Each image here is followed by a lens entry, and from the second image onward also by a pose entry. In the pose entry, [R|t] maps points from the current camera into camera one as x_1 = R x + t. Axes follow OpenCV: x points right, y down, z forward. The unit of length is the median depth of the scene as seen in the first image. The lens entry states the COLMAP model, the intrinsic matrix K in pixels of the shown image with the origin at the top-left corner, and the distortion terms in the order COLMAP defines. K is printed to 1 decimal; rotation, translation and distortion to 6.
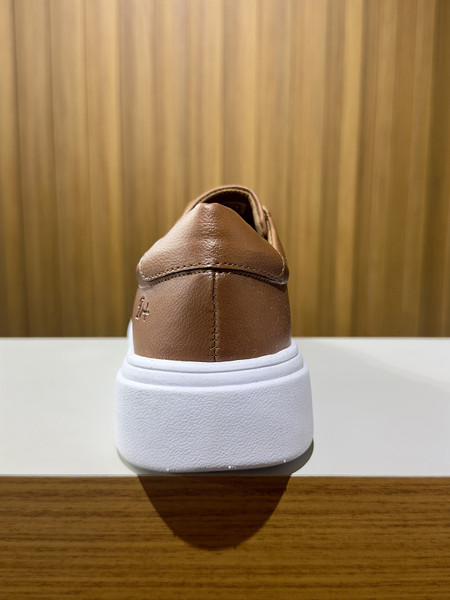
lens RADIAL K [[619.0, 0, 231.1], [0, 619.0, 298.6], [0, 0, 1]] dist [0.033290, -0.165716]
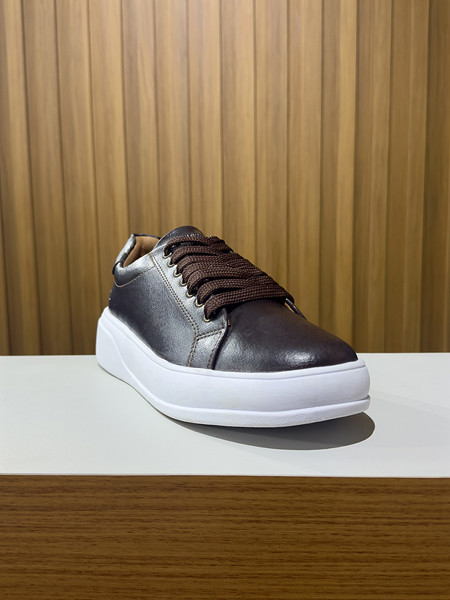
lens RADIAL K [[605.4, 0, 227.7], [0, 605.4, 298.6], [0, 0, 1]] dist [0.107109, -0.297047]
pose [[0.997693, -0.013739, -0.066480, 0.302550], [0.011782, 0.999488, -0.029741, -0.000092], [0.066855, 0.028889, 0.997344, -0.106303]]
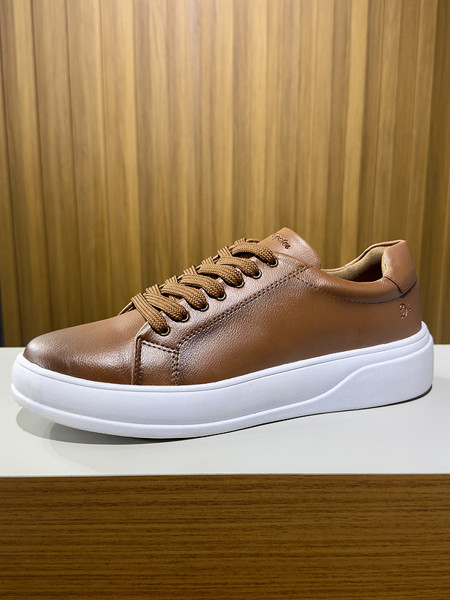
lens RADIAL K [[609.3, 0, 228.7], [0, 609.3, 300.7], [0, 0, 1]] dist [0.091815, -0.281518]
pose [[0.999975, -0.005248, 0.004768, -0.143631], [0.005009, 0.998799, 0.048733, -0.146448], [-0.005018, -0.048708, 0.998800, -0.286657]]
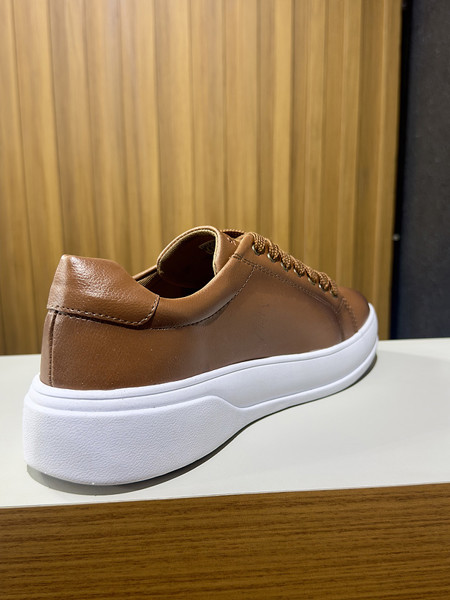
lens RADIAL K [[609.3, 0, 228.7], [0, 609.3, 300.7], [0, 0, 1]] dist [0.091815, -0.281518]
pose [[0.996264, -0.032713, 0.079920, 0.061983], [0.029234, 0.998589, 0.044322, -0.119538], [-0.081257, -0.041820, 0.995815, -0.111035]]
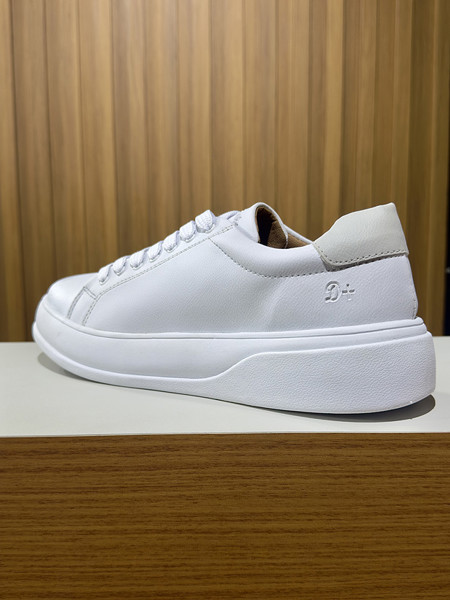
lens RADIAL K [[605.4, 0, 223.2], [0, 605.4, 302.3], [0, 0, 1]] dist [0.166142, -0.474179]
pose [[0.999885, -0.013901, -0.006072, 0.044388], [0.013639, 0.999056, -0.041254, 0.082204], [0.006639, 0.041166, 0.999130, -0.171040]]
